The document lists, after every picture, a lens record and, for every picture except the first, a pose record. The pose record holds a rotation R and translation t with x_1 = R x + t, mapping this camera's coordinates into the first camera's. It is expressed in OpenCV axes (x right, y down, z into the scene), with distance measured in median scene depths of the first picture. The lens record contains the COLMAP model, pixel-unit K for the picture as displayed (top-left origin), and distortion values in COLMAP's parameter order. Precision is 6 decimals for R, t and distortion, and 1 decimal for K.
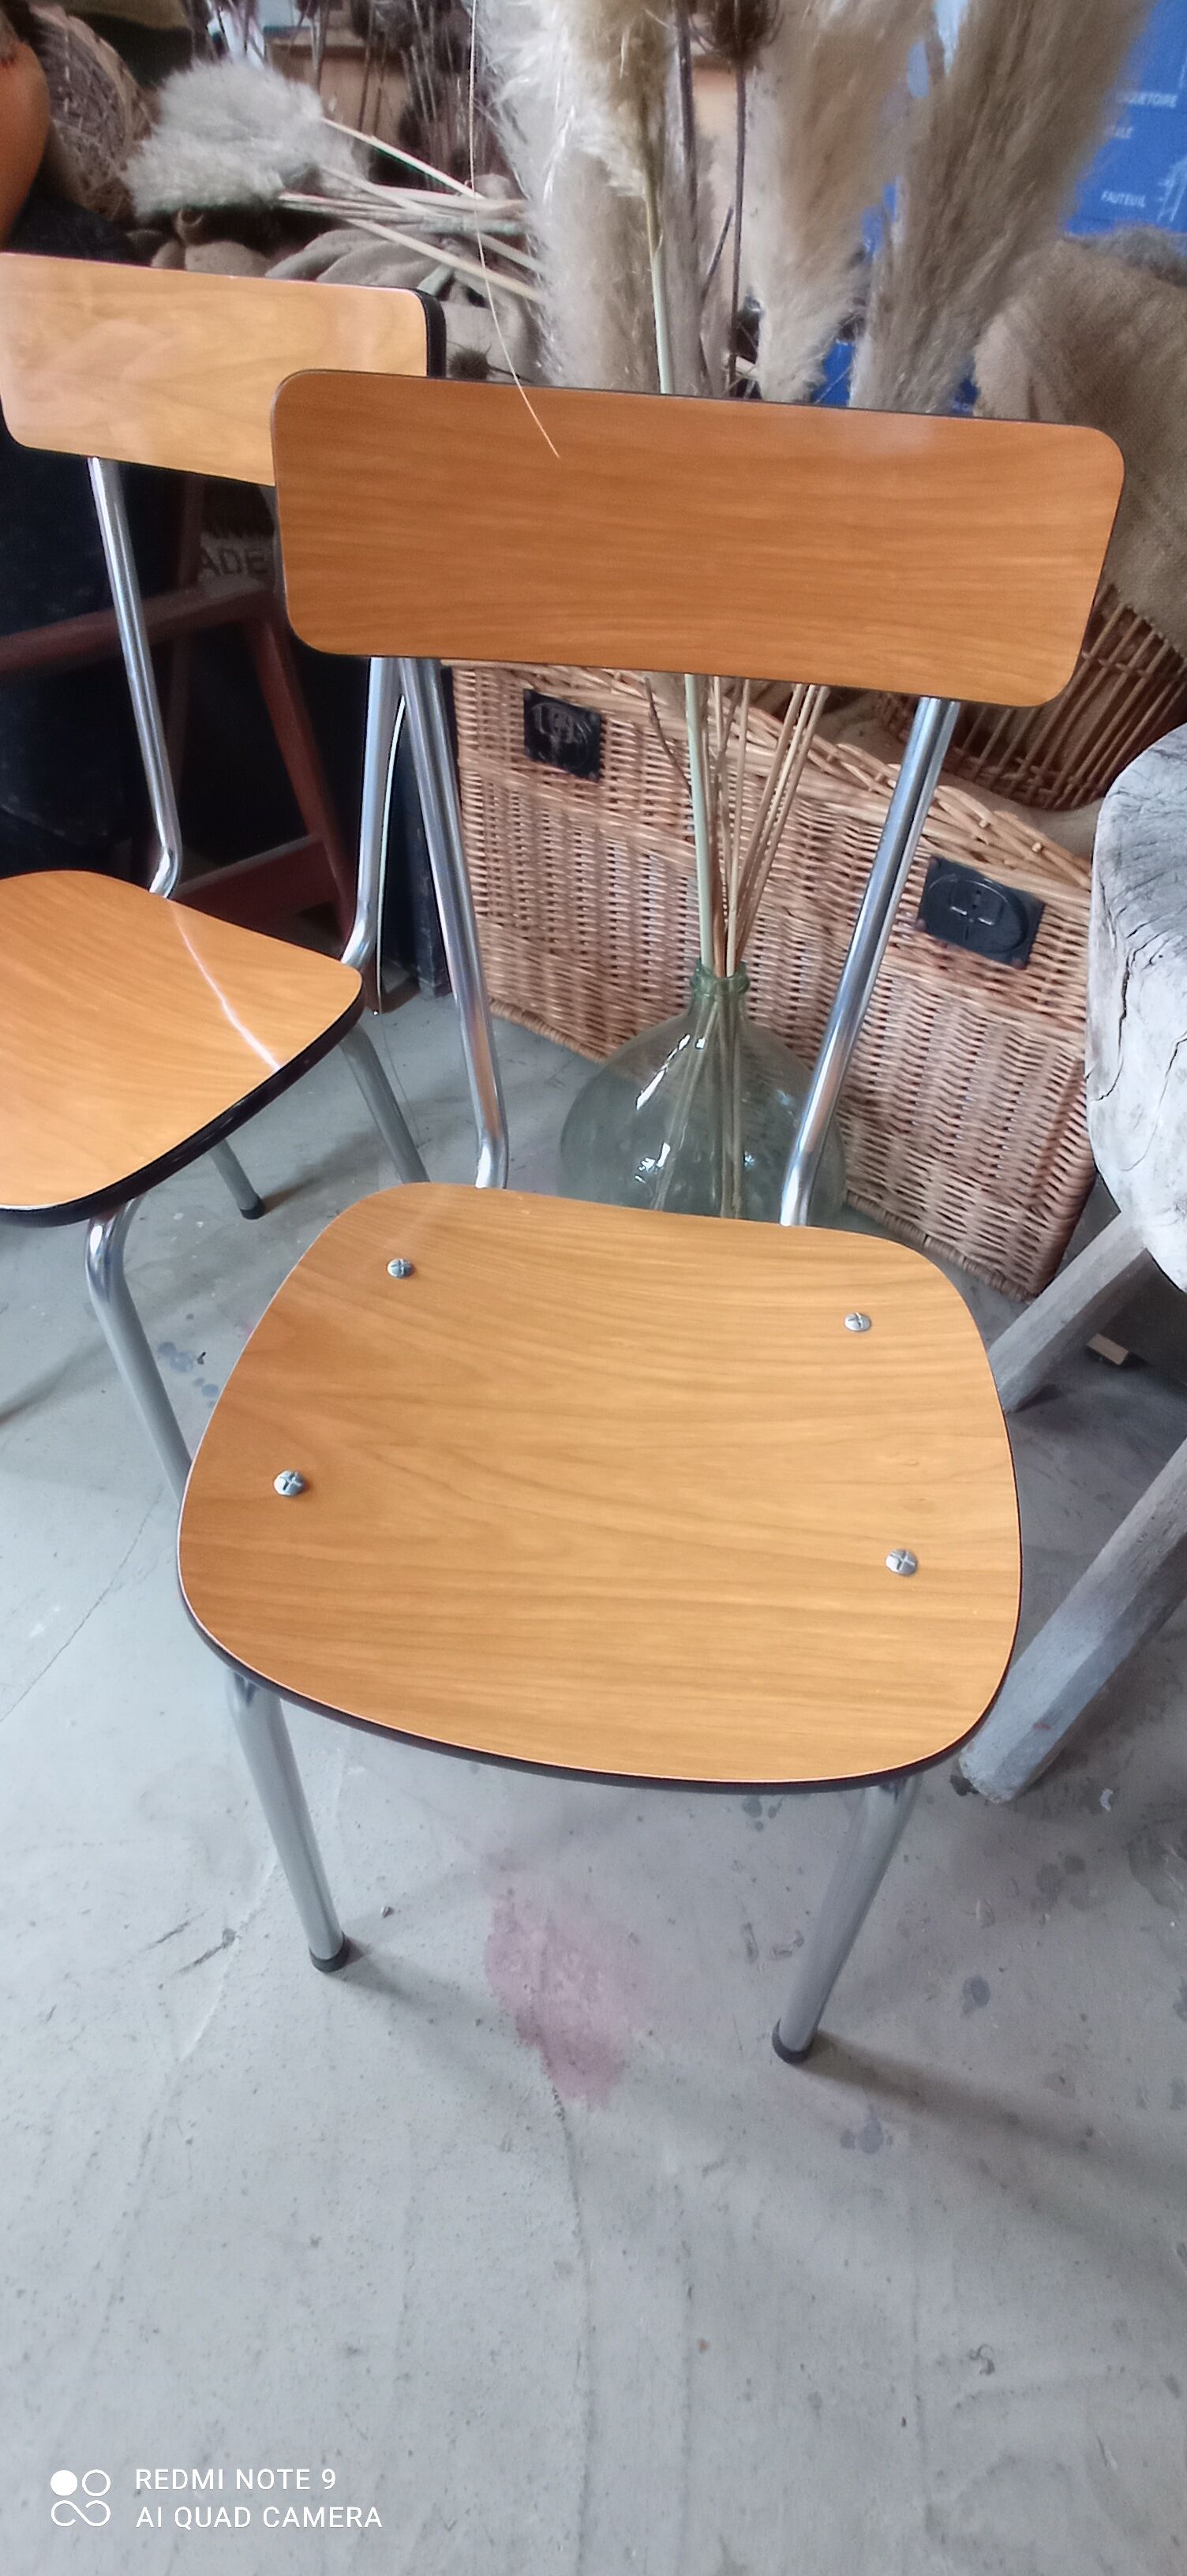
lens RADIAL K [[1187.4, 0, 585.5], [0, 1187.4, 1279.6], [0, 0, 1]] dist [-0.032282, 0.010391]
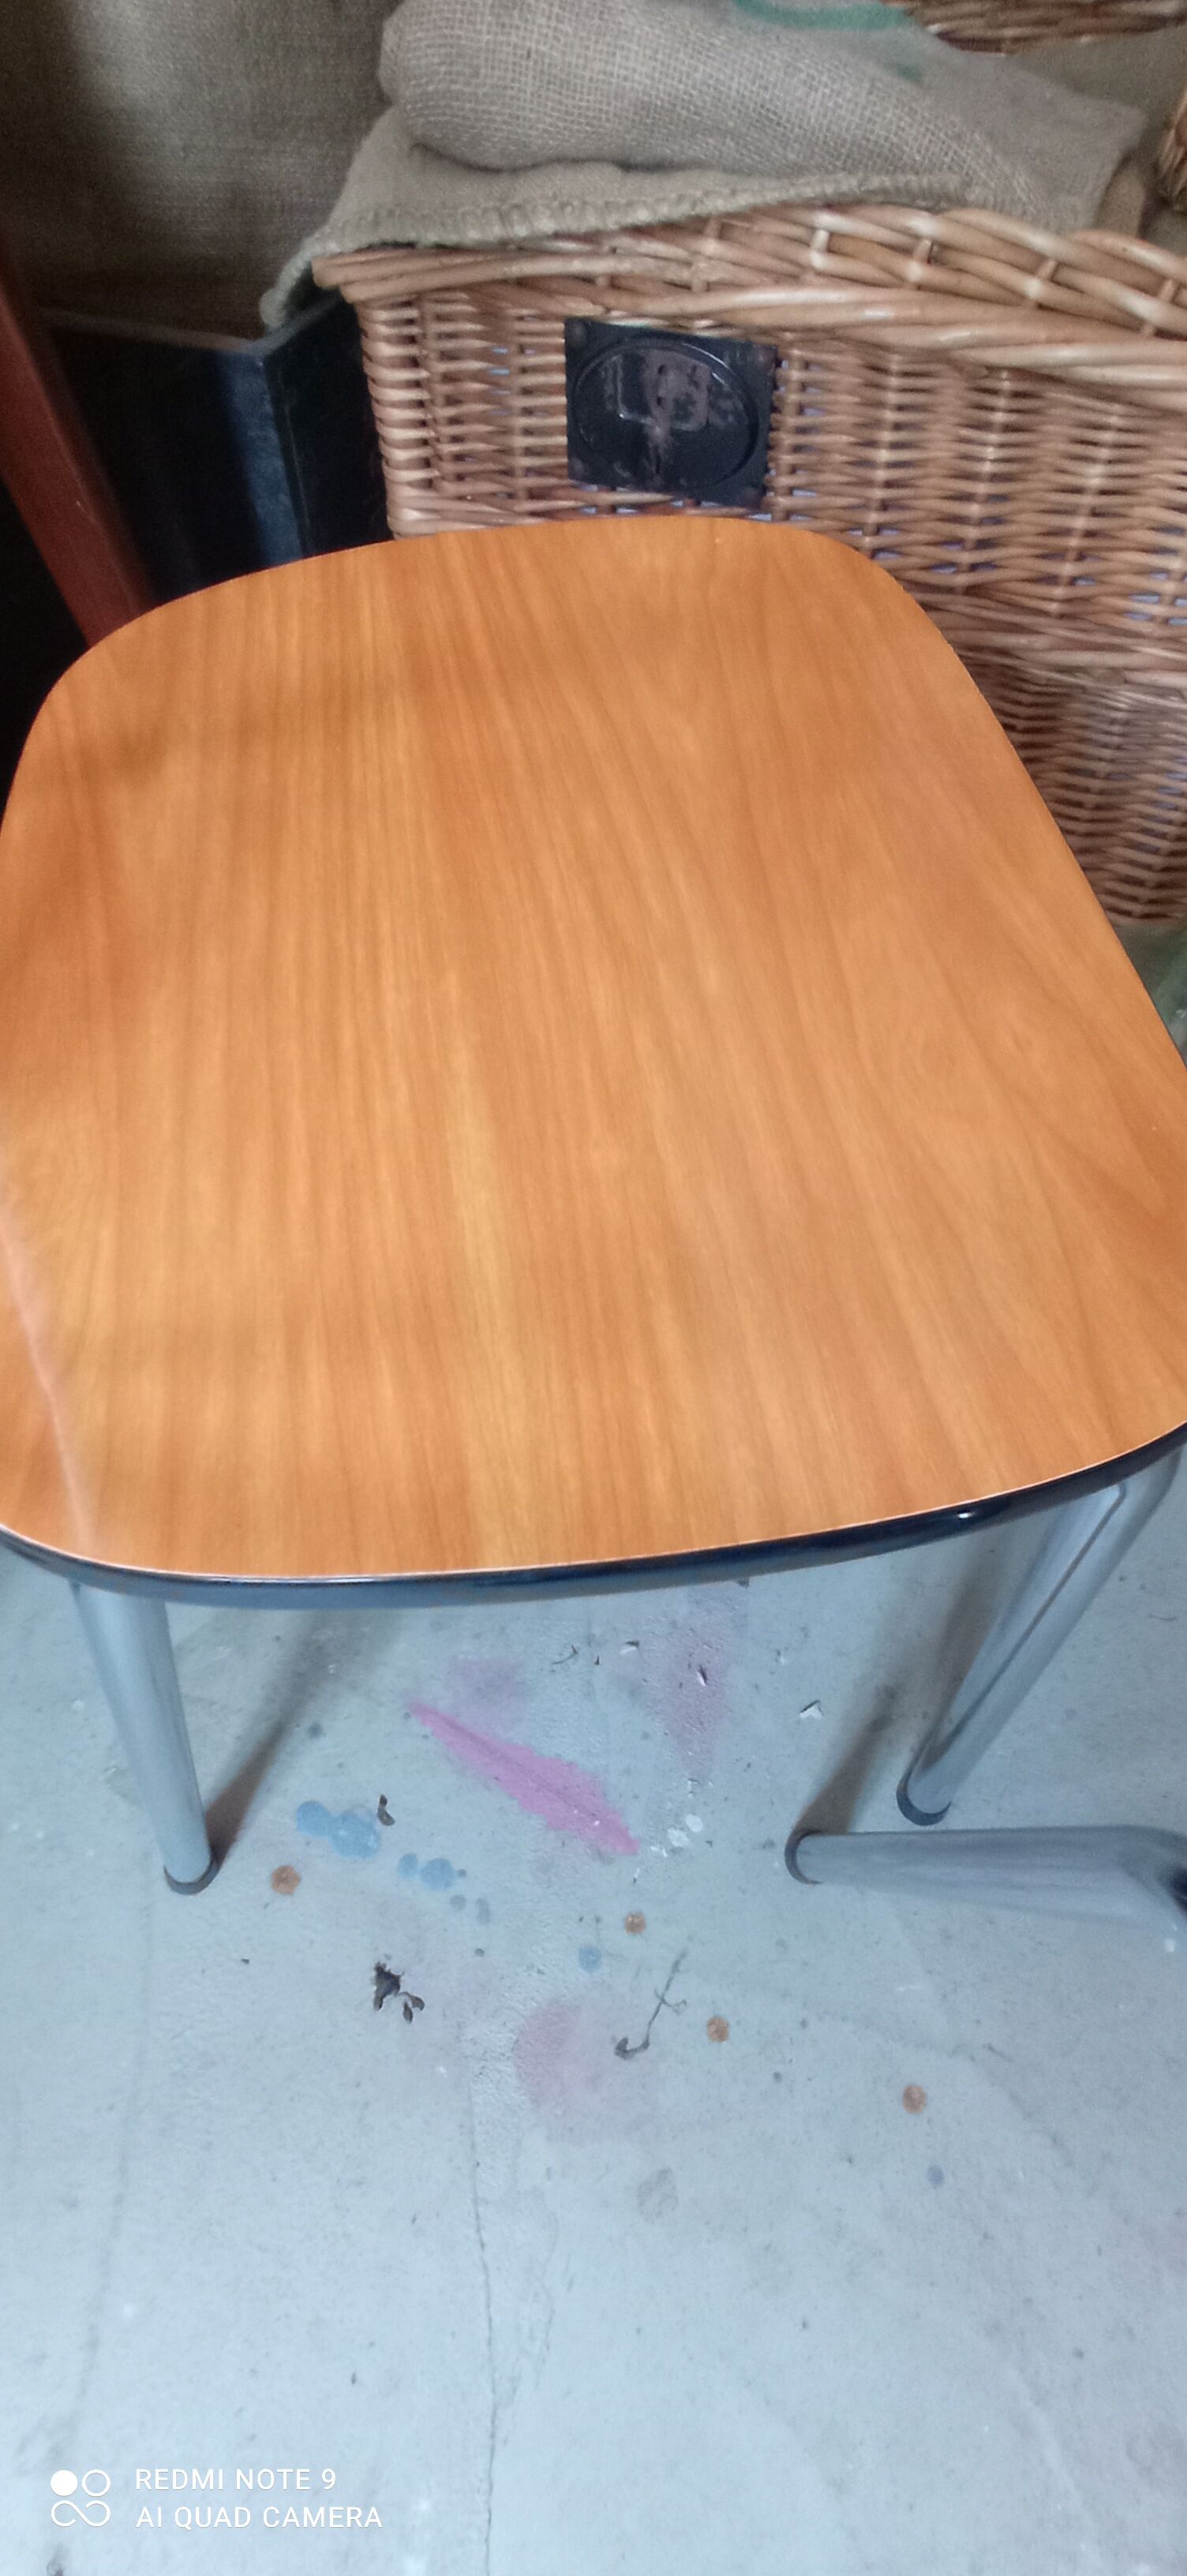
lens RADIAL K [[1187.4, 0, 591.6], [0, 1187.4, 1298.0], [0, 0, 1]] dist [-0.032282, 0.010391]
pose [[0.928423, -0.327009, 0.176340, -0.246692], [0.284151, 0.930779, 0.230017, -0.241426], [-0.239351, -0.163446, 0.957077, 0.485292]]
